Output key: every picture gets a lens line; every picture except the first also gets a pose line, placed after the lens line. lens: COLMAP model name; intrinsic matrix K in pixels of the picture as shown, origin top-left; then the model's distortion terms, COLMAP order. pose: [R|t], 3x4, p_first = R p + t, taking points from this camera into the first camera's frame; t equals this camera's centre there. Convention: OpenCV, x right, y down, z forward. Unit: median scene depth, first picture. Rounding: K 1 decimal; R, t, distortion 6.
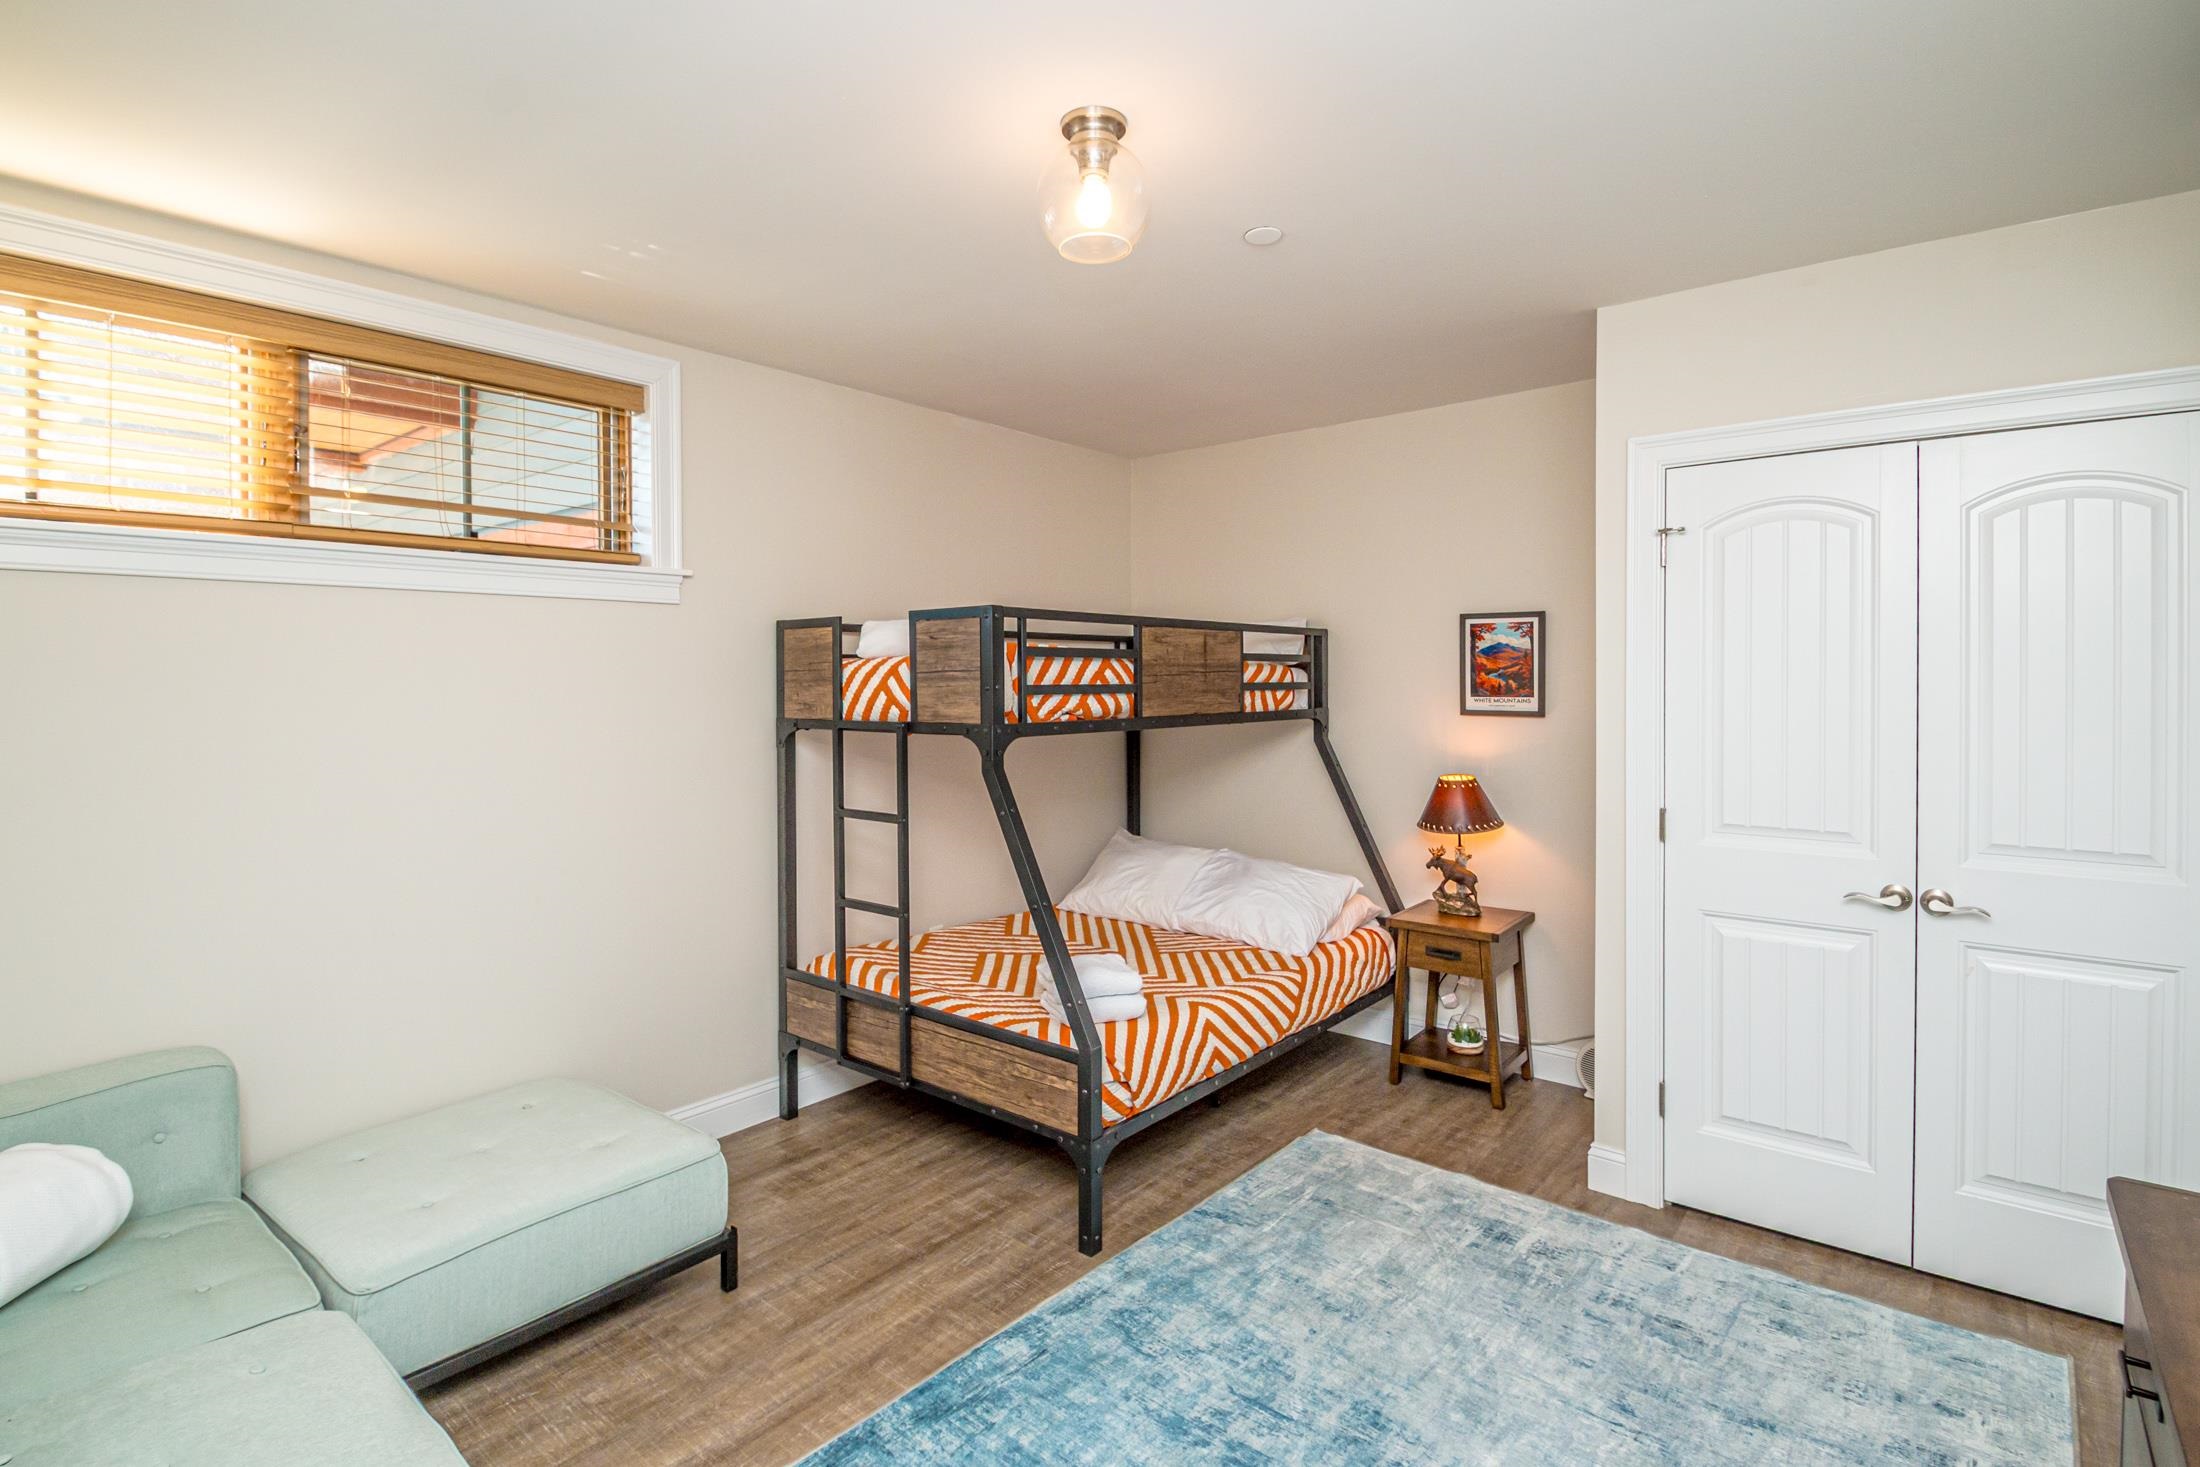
lens RADIAL K [[1039.6, 0, 1113.6], [0, 1039.6, 682.3], [0, 0, 1]] dist [0.001729, -0.009460]
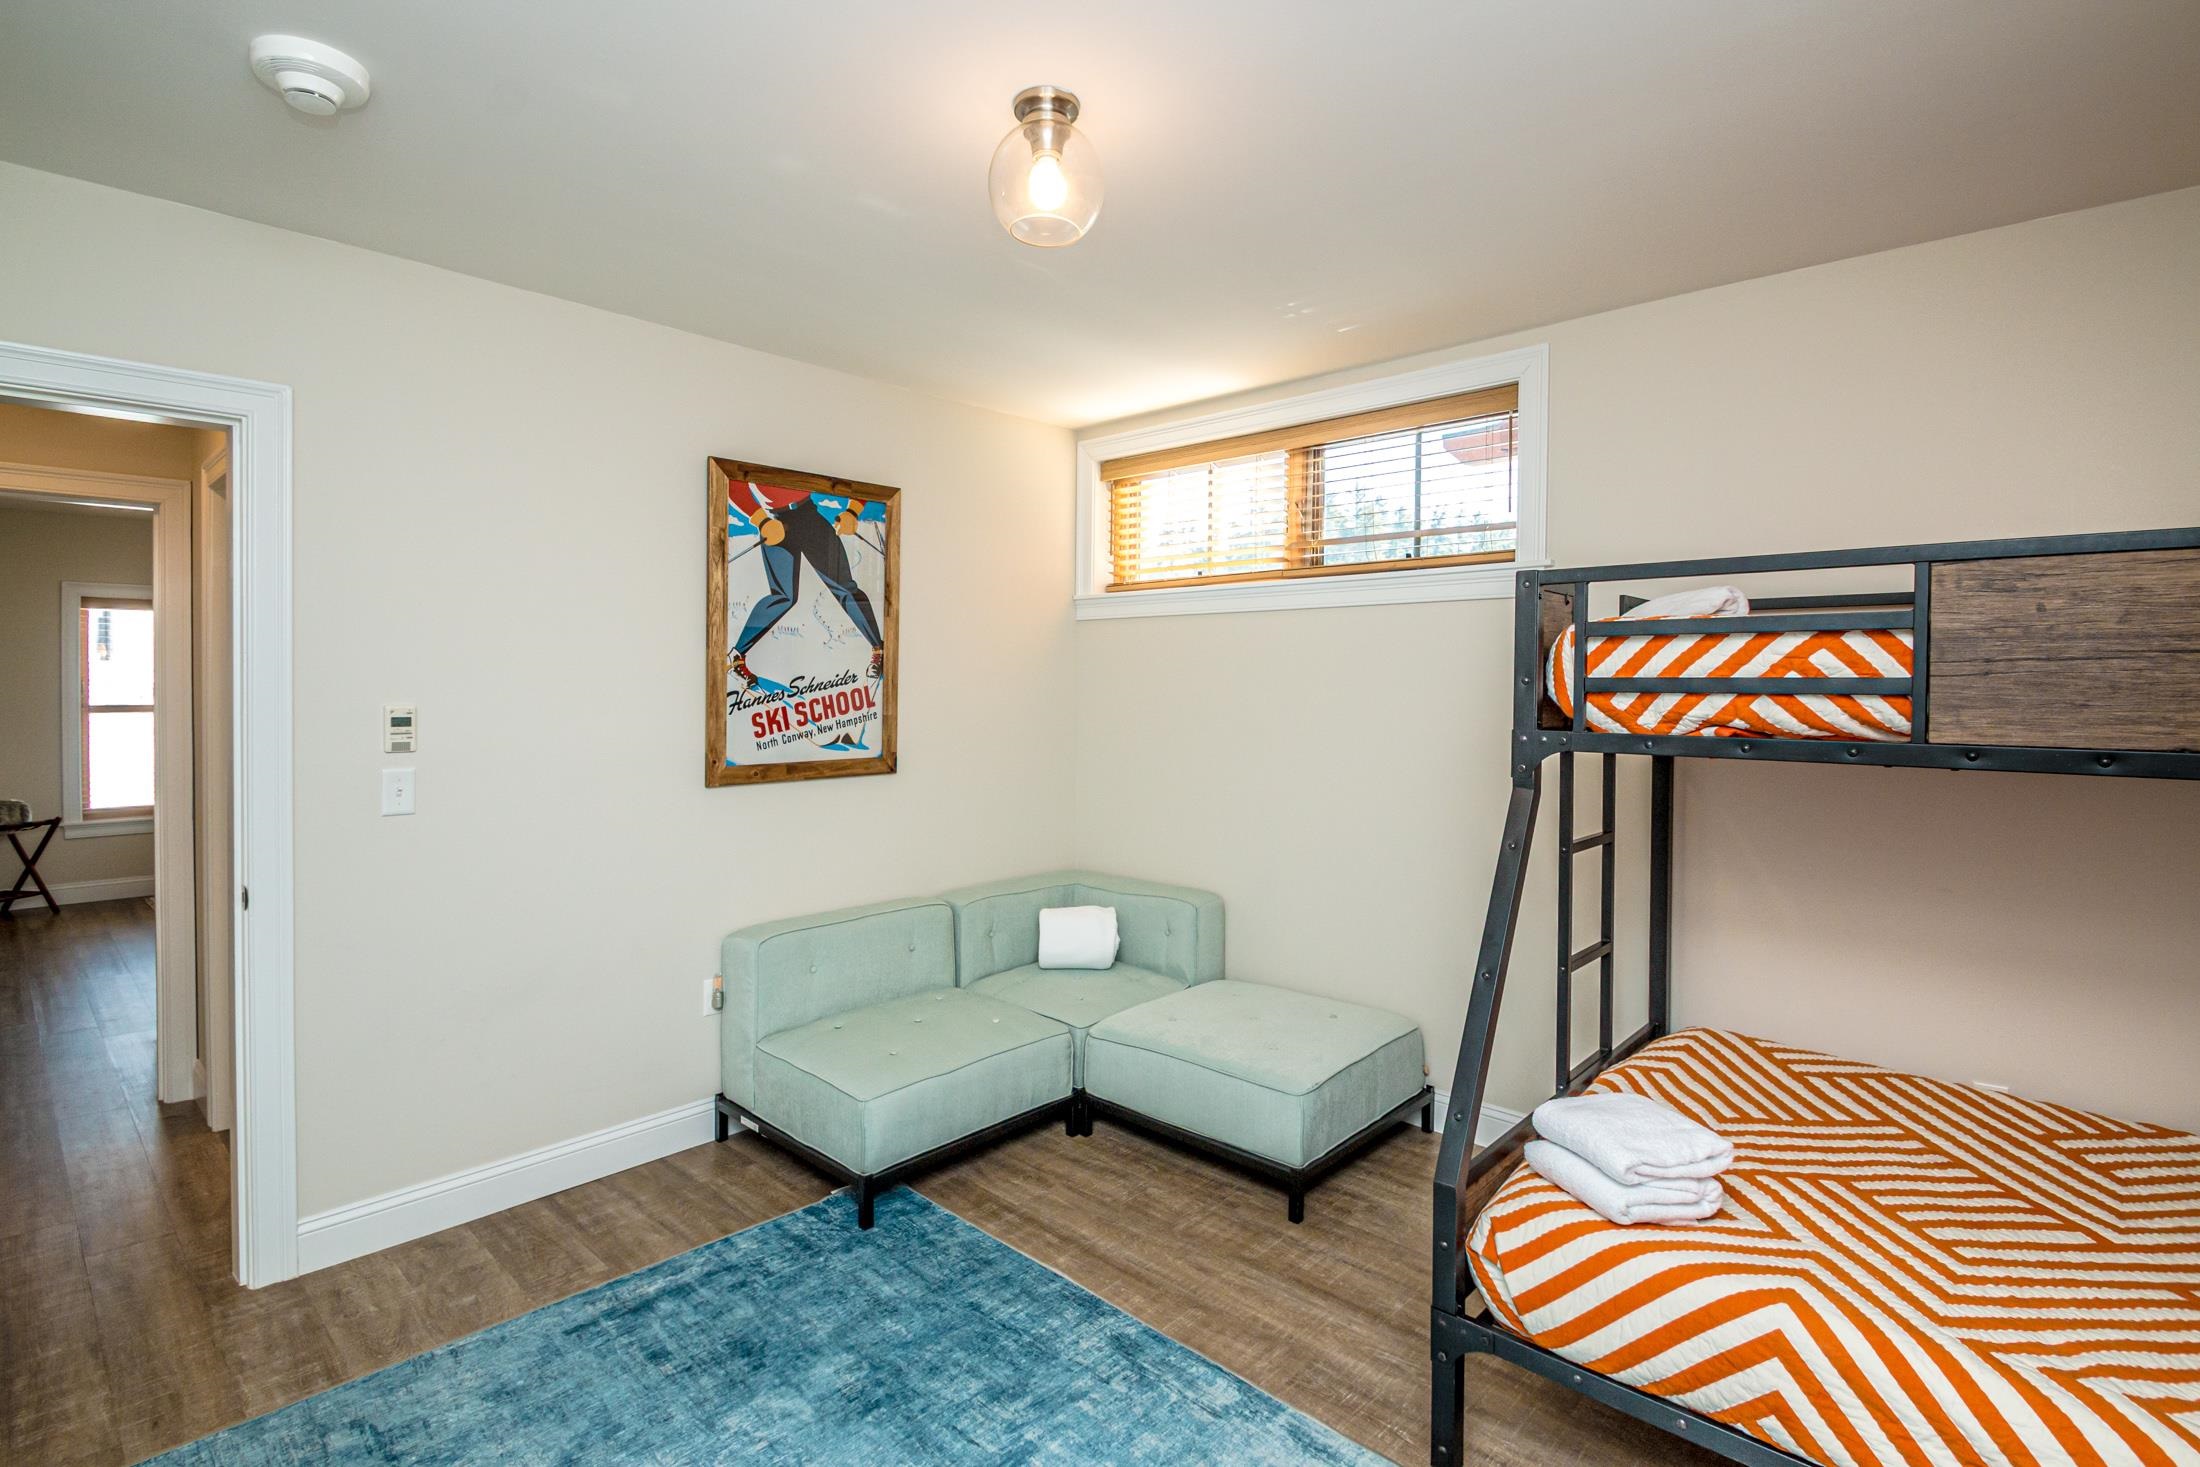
lens RADIAL K [[1039.6, 0, 1114.1], [0, 1039.6, 693.6], [0, 0, 1]] dist [0.001729, -0.009460]
pose [[-0.037259, 0.013367, -0.999216, 0.587623], [-0.011587, 0.999838, 0.013807, 0.006972], [0.999238, 0.012092, -0.037098, 0.667822]]
